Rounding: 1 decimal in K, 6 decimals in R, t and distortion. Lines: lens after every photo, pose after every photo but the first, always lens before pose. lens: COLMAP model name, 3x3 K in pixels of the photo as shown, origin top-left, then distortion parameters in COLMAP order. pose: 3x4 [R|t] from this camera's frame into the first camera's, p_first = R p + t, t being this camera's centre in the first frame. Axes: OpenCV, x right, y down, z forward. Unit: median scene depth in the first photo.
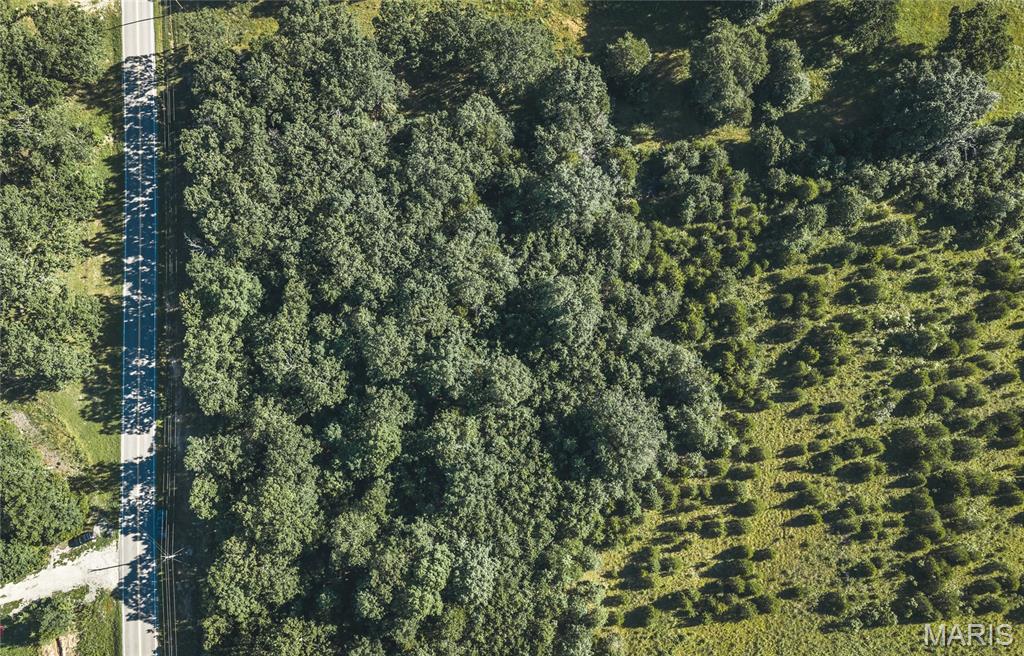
lens RADIAL K [[832.3, 0, 513.4], [0, 832.3, 328.9], [0, 0, 1]] dist [0.026110, -0.036184]
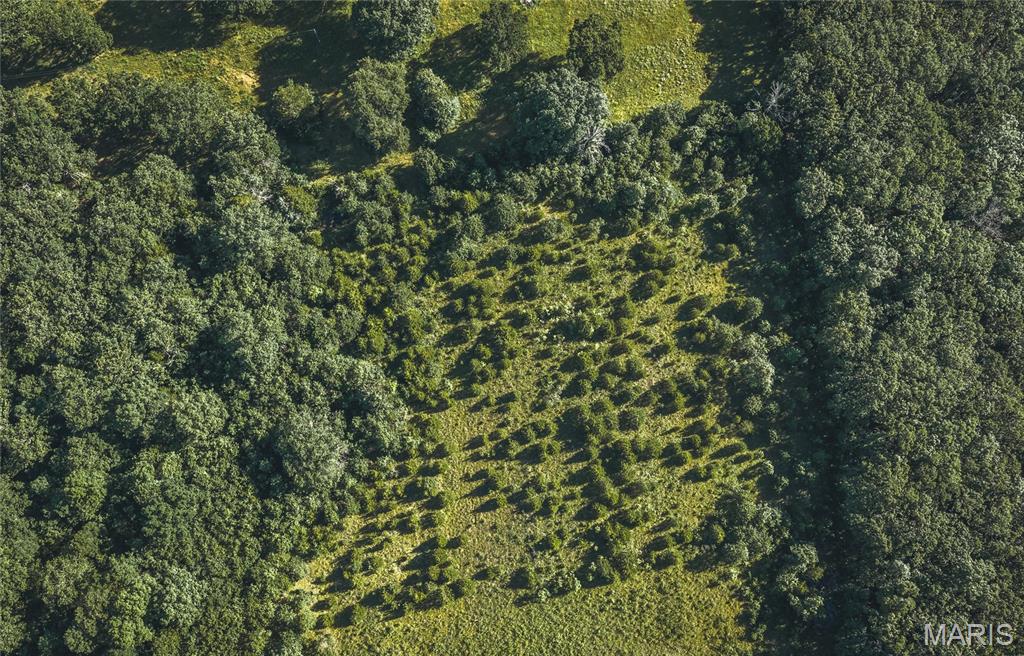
lens RADIAL K [[832.3, 0, 510.9], [0, 832.3, 328.3], [0, 0, 1]] dist [0.026110, -0.036184]
pose [[0.990802, -0.133902, 0.019545, 0.377890], [0.134384, 0.990591, -0.025894, 0.033503], [-0.015894, 0.028282, 0.999474, -0.085046]]
